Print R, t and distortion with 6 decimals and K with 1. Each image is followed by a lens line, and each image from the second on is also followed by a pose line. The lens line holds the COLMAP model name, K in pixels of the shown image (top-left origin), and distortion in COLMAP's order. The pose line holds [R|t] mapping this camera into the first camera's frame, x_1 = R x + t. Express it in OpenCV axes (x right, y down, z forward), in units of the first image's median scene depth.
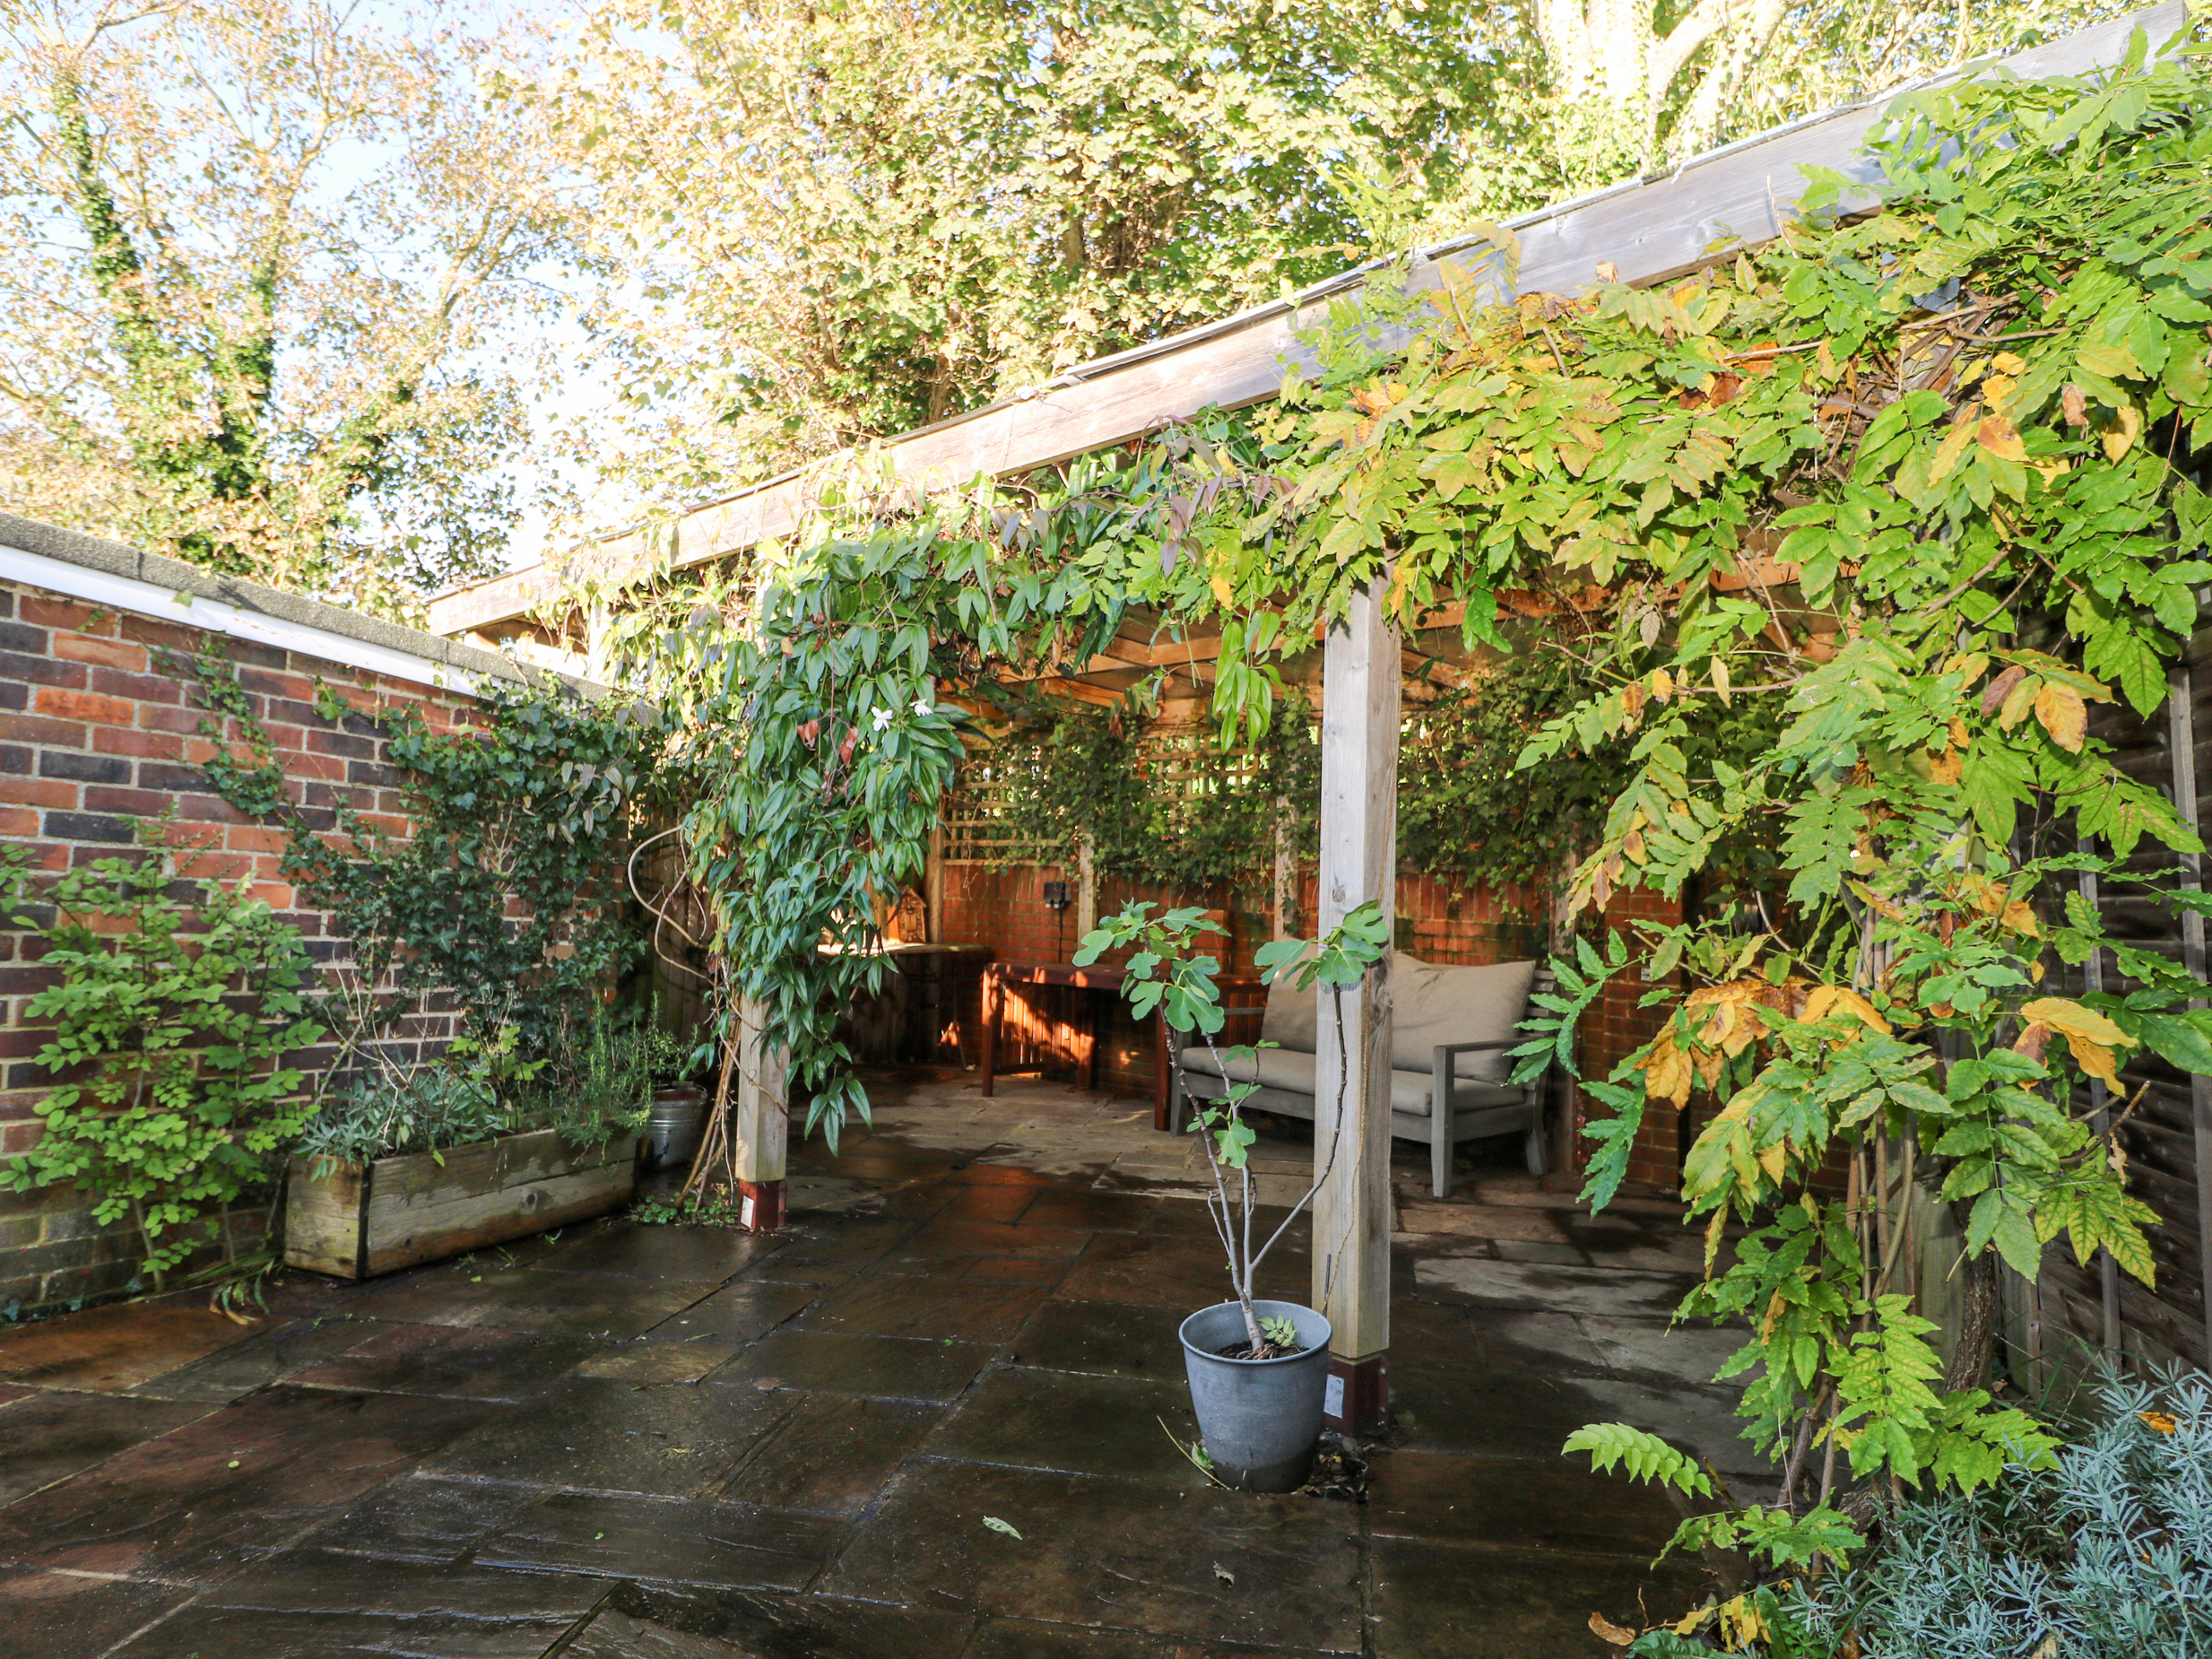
lens RADIAL K [[1439.8, 0, 1106.3], [0, 1439.8, 829.3], [0, 0, 1]] dist [-0.004643, -0.000473]
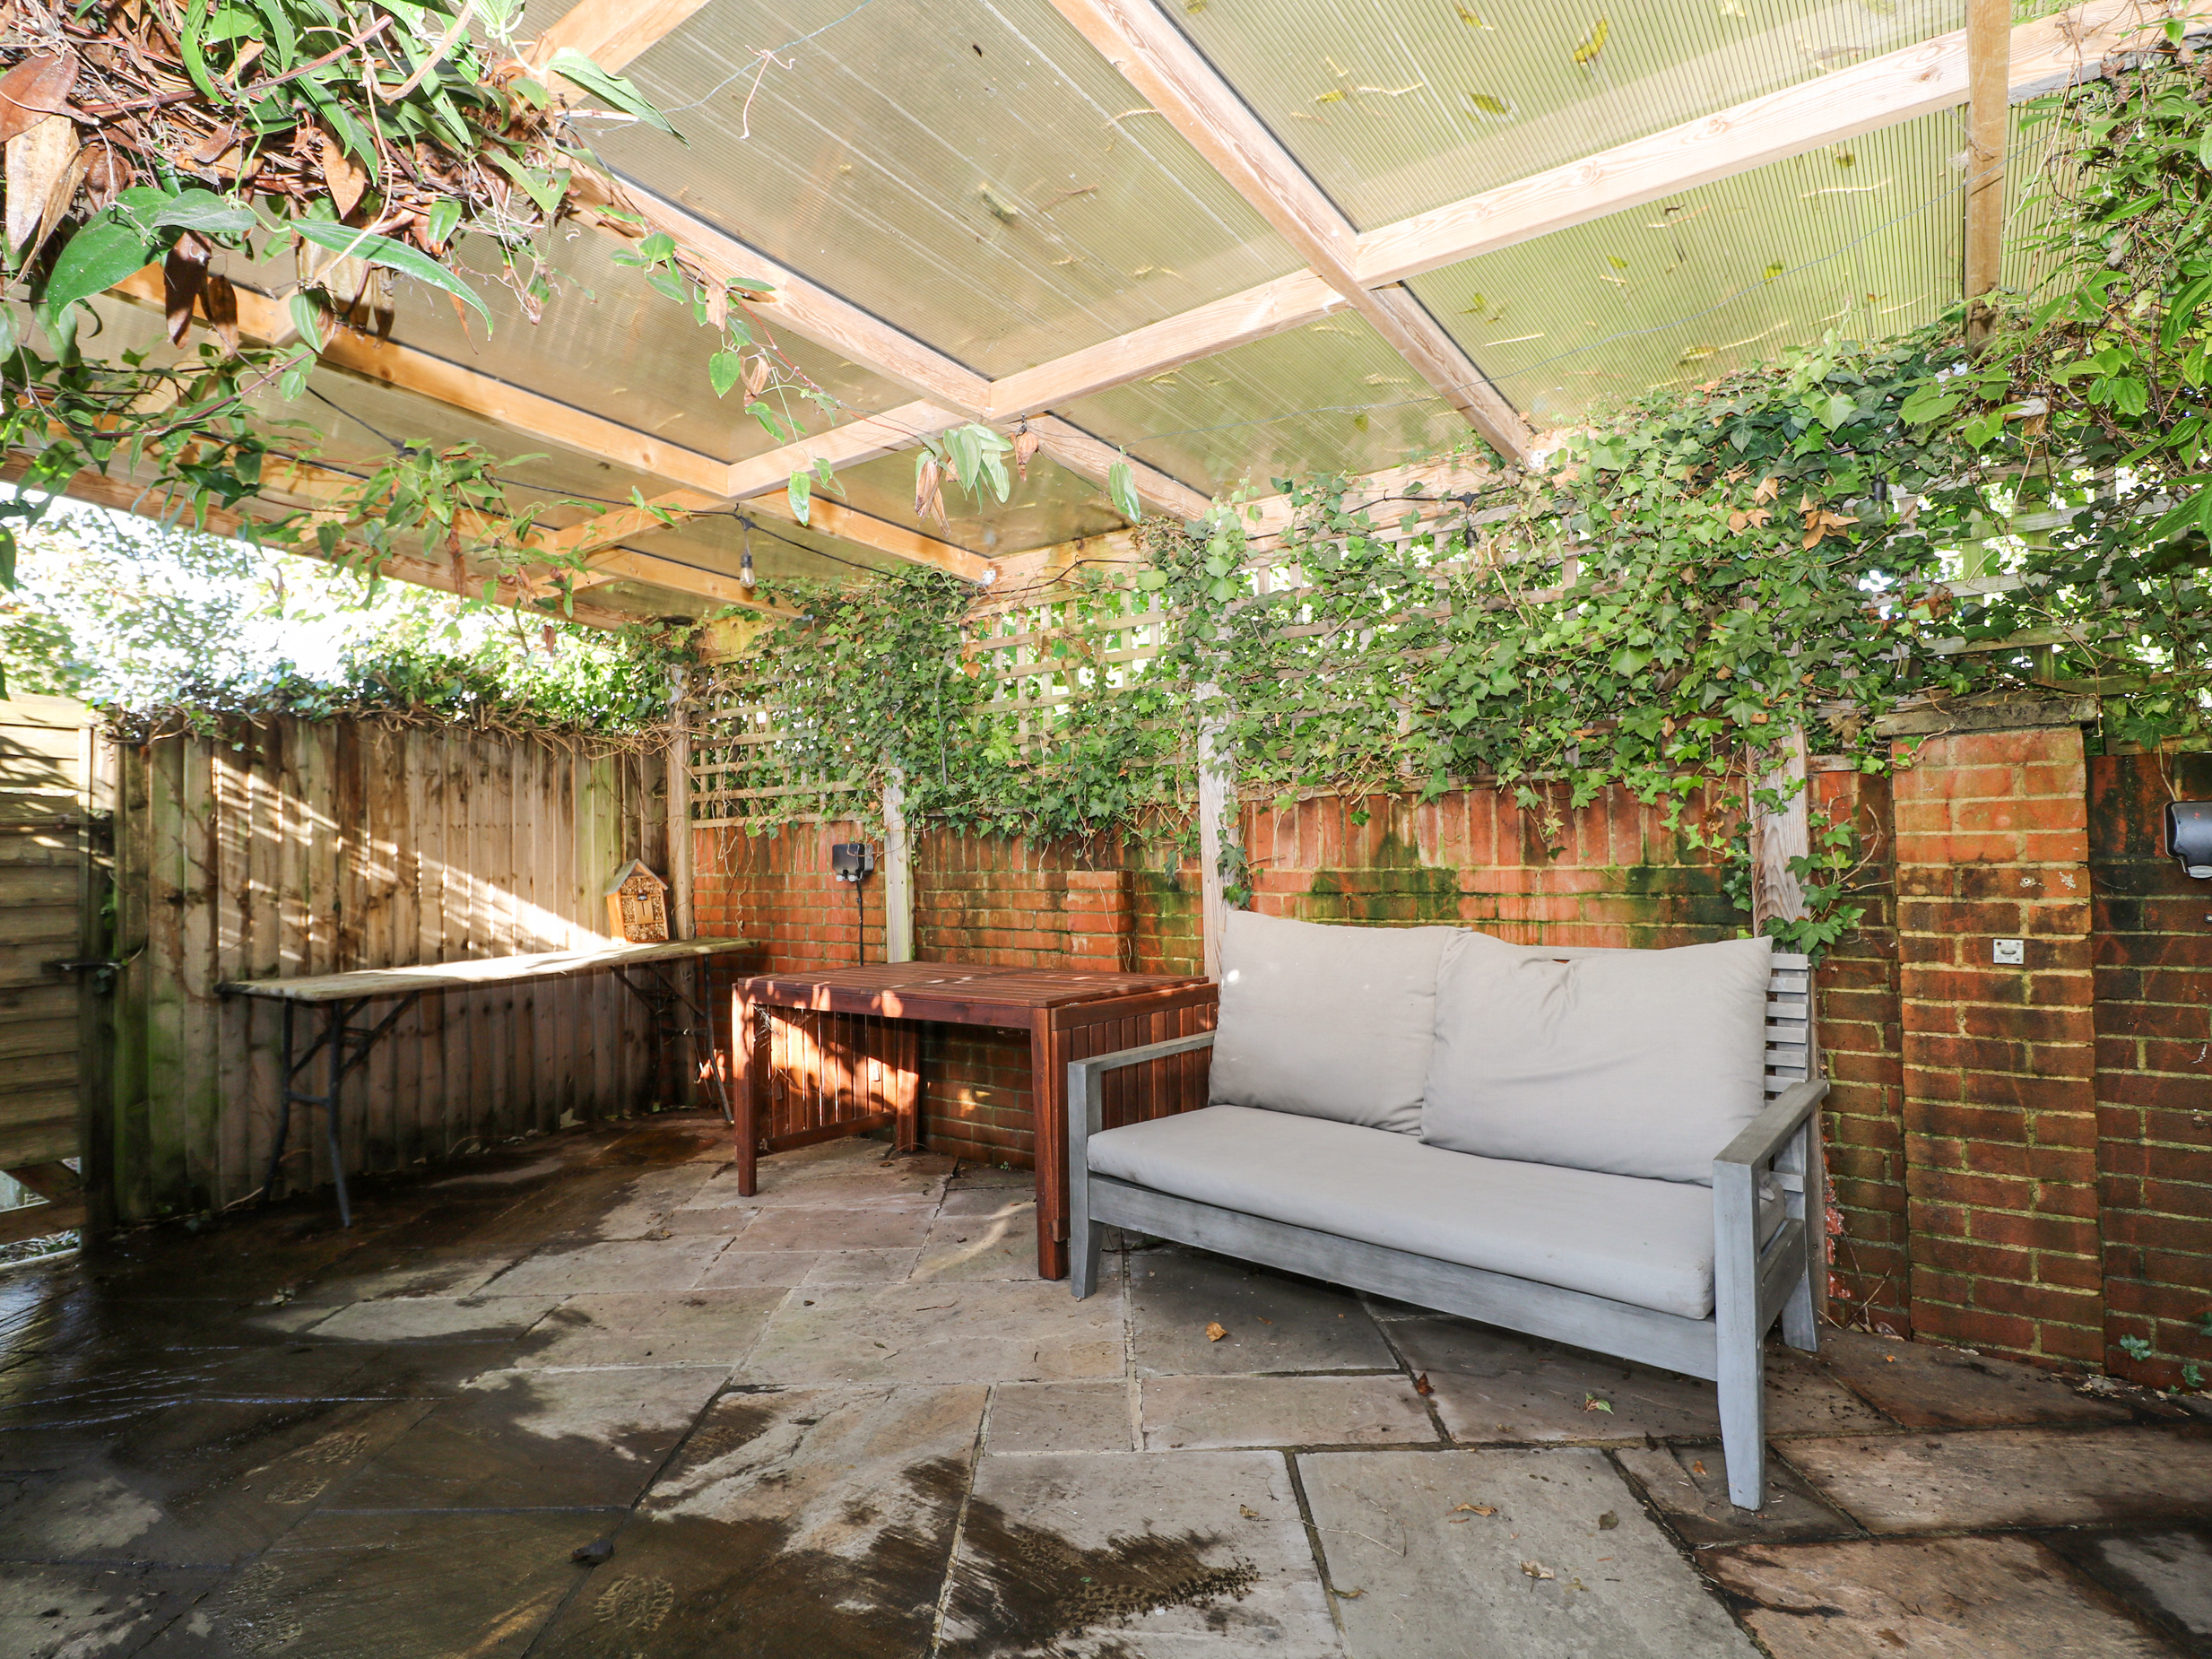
lens RADIAL K [[1155.0, 0, 1102.7], [0, 1155.0, 832.8], [0, 0, 1]] dist [-0.007877, -0.001242]
pose [[0.986753, -0.051917, 0.153696, -0.001078], [0.048020, 0.998426, 0.028962, 0.023016], [-0.154958, -0.021198, 0.987694, 0.469584]]
